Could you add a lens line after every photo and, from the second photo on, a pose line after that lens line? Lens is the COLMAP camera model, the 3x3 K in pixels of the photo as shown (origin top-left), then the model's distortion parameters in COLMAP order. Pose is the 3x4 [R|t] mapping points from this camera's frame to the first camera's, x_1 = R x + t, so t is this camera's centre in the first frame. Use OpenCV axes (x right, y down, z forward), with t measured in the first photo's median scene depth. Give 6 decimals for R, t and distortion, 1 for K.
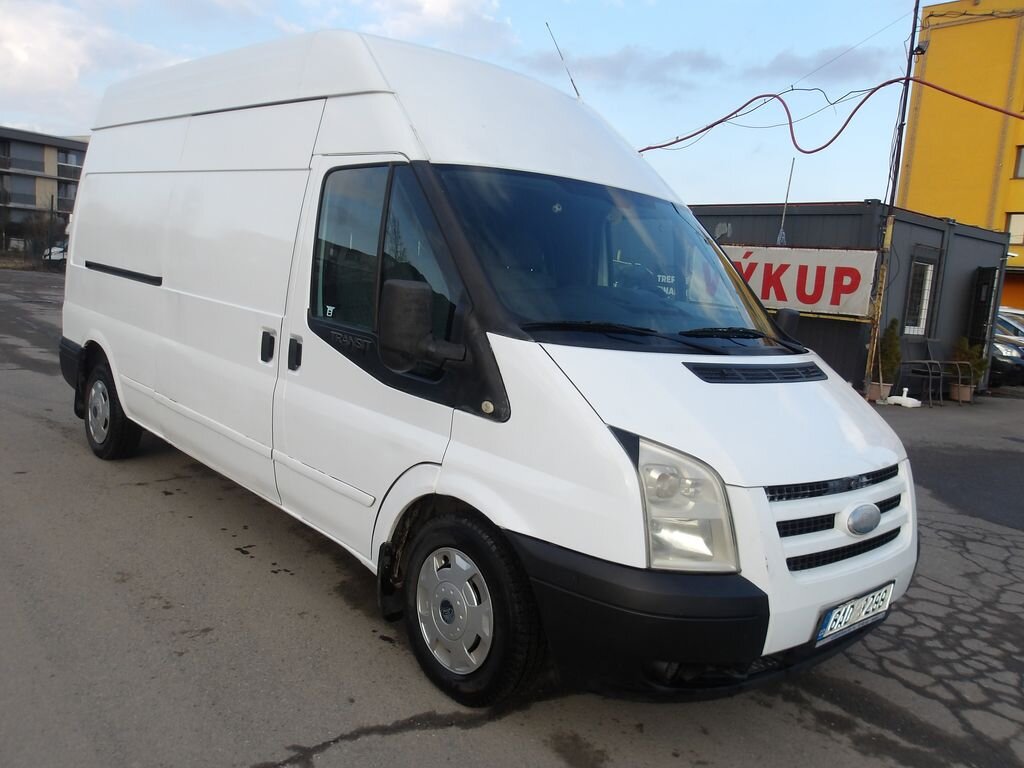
lens RADIAL K [[845.8, 0, 508.4], [0, 845.8, 376.1], [0, 0, 1]] dist [0.022893, -0.033036]
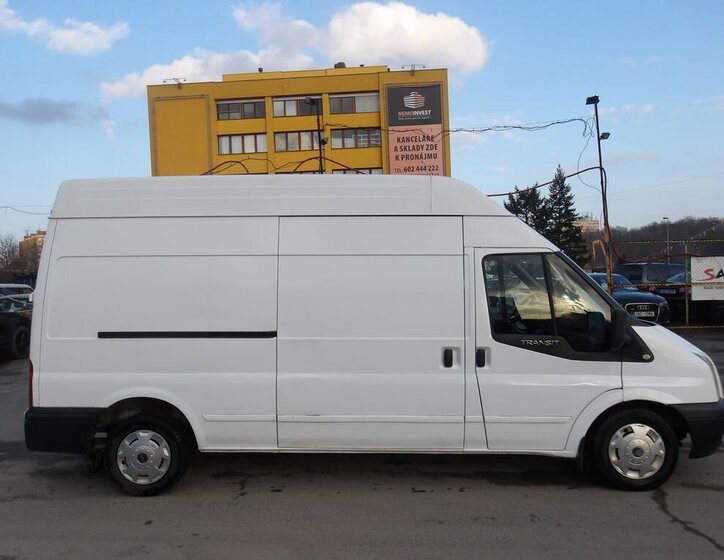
lens RADIAL K [[615.3, 0, 356.1], [0, 615.3, 281.2], [0, 0, 1]] dist [0.010889, -0.012152]
pose [[0.693215, -0.108467, 0.712522, -1.488658], [0.168207, 0.985658, -0.013603, -0.235420], [-0.700828, 0.129281, 0.701518, 0.283417]]
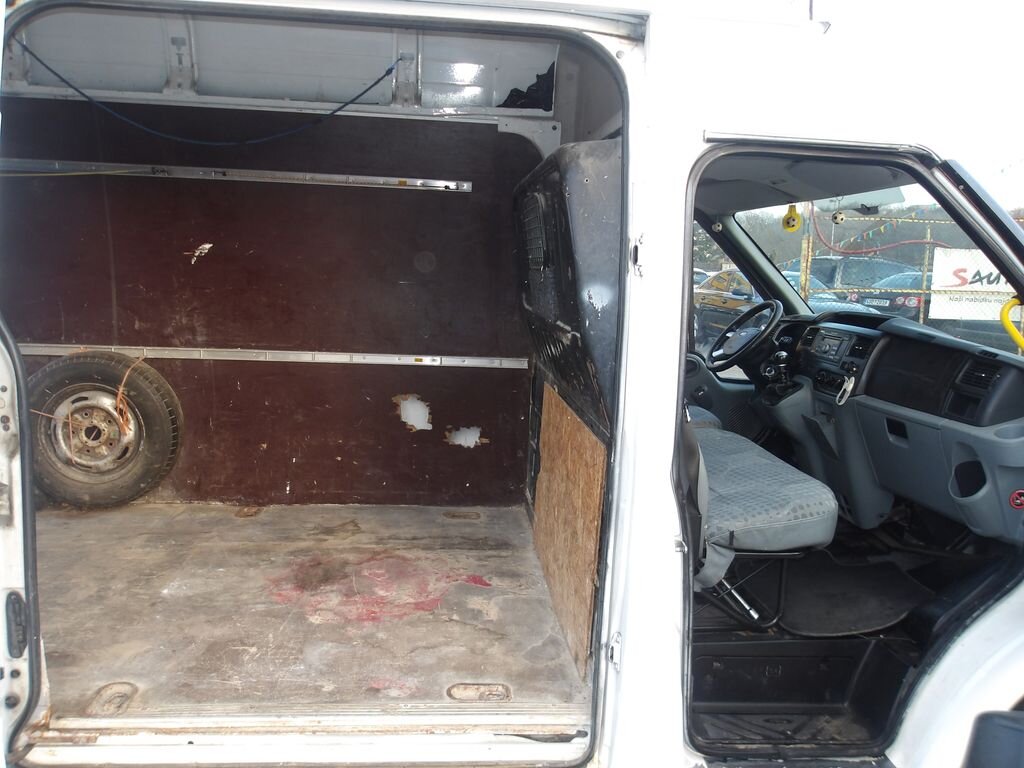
lens RADIAL K [[845.8, 0, 514.3], [0, 845.8, 386.5], [0, 0, 1]] dist [0.022893, -0.033036]
pose [[0.601464, -0.186566, 0.776810, -0.797066], [0.126939, 0.982315, 0.137637, -0.209877], [-0.788751, 0.015824, 0.614509, 0.845734]]
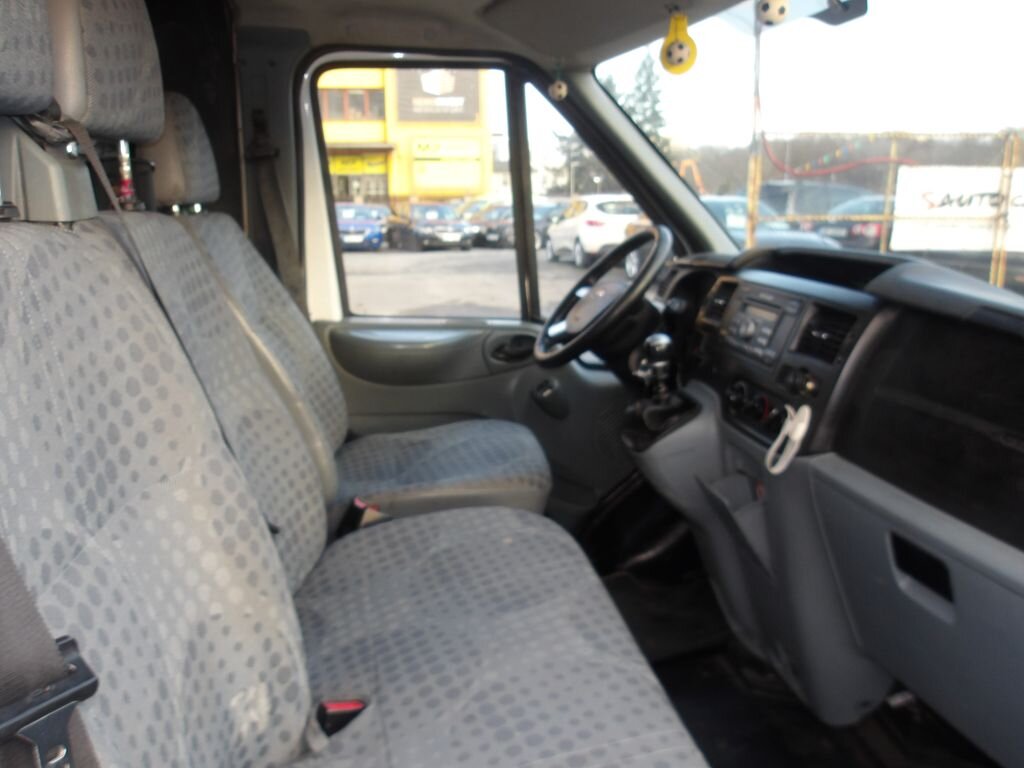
lens RADIAL K [[845.8, 0, 510.2], [0, 845.8, 378.4], [0, 0, 1]] dist [0.022893, -0.033036]
pose [[0.562466, -0.250622, 0.787921, -0.283411], [0.139066, 0.968054, 0.208645, -0.162675], [-0.815041, -0.007783, 0.579351, 0.993898]]
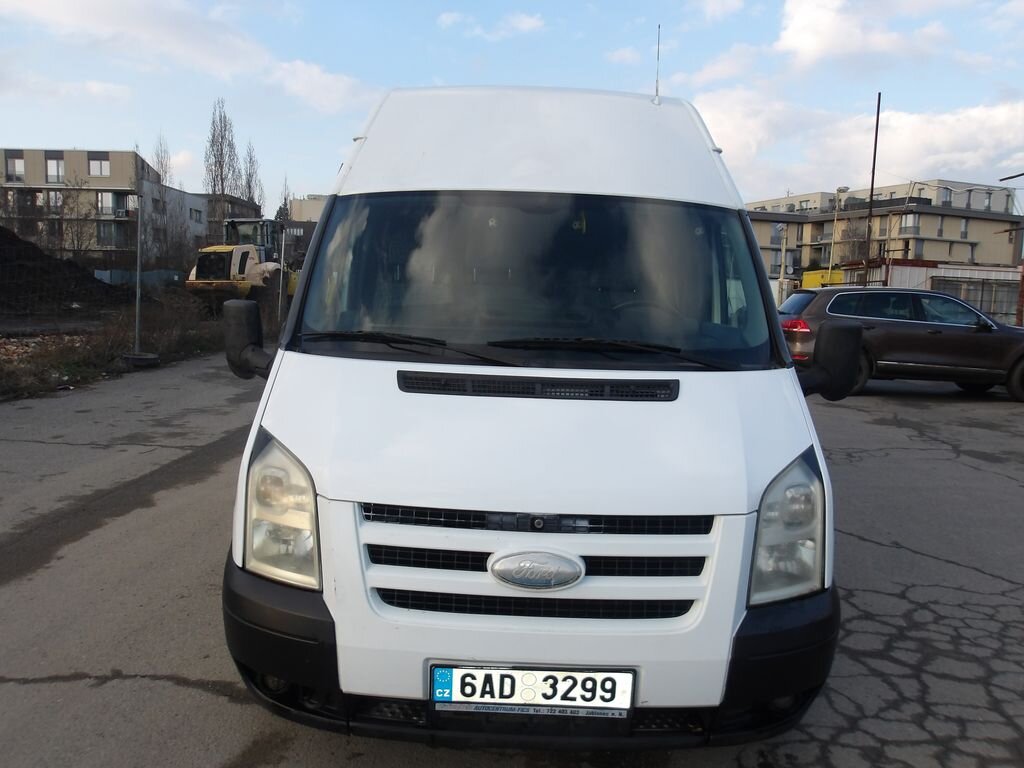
lens RADIAL K [[845.8, 0, 501.0], [0, 845.8, 365.9], [0, 0, 1]] dist [0.022893, -0.033036]
pose [[0.728686, -0.003218, -0.684840, 0.804642], [-0.047917, 0.997299, -0.055671, 0.021399], [0.683169, 0.073382, 0.726564, 0.341016]]
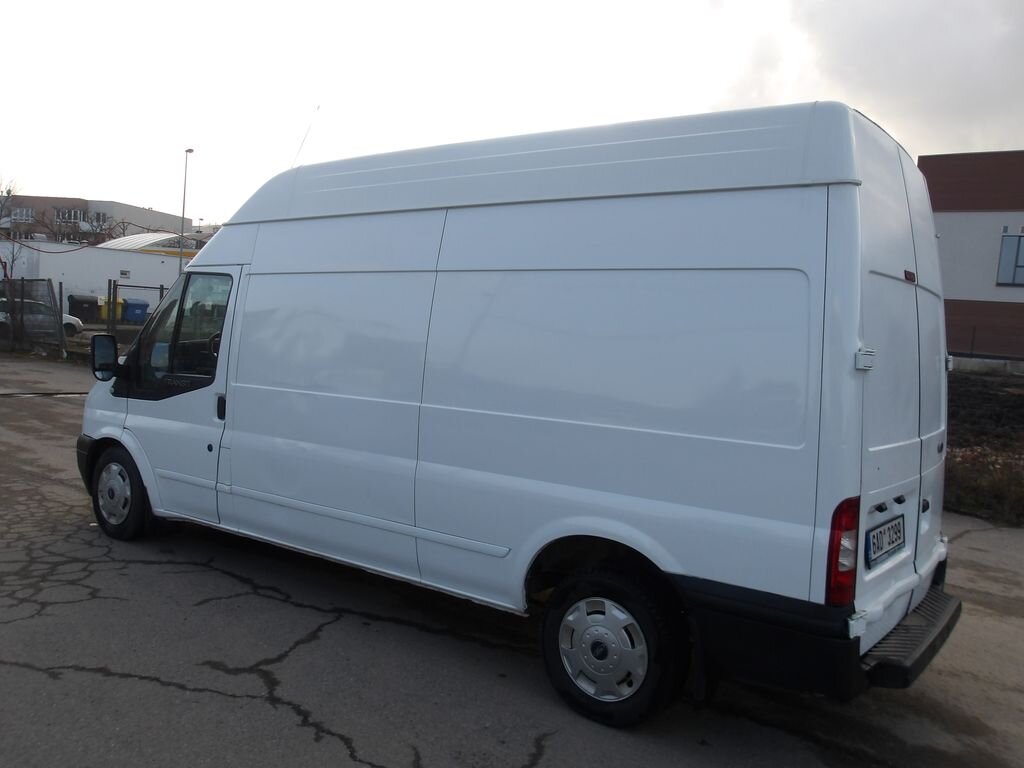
lens RADIAL K [[845.8, 0, 519.5], [0, 845.8, 388.2], [0, 0, 1]] dist [0.022893, -0.033036]
pose [[-0.967901, -0.140090, -0.208670, -0.034015], [-0.175239, 0.971315, 0.160745, -0.412017], [0.180166, 0.192152, -0.964685, 3.080182]]
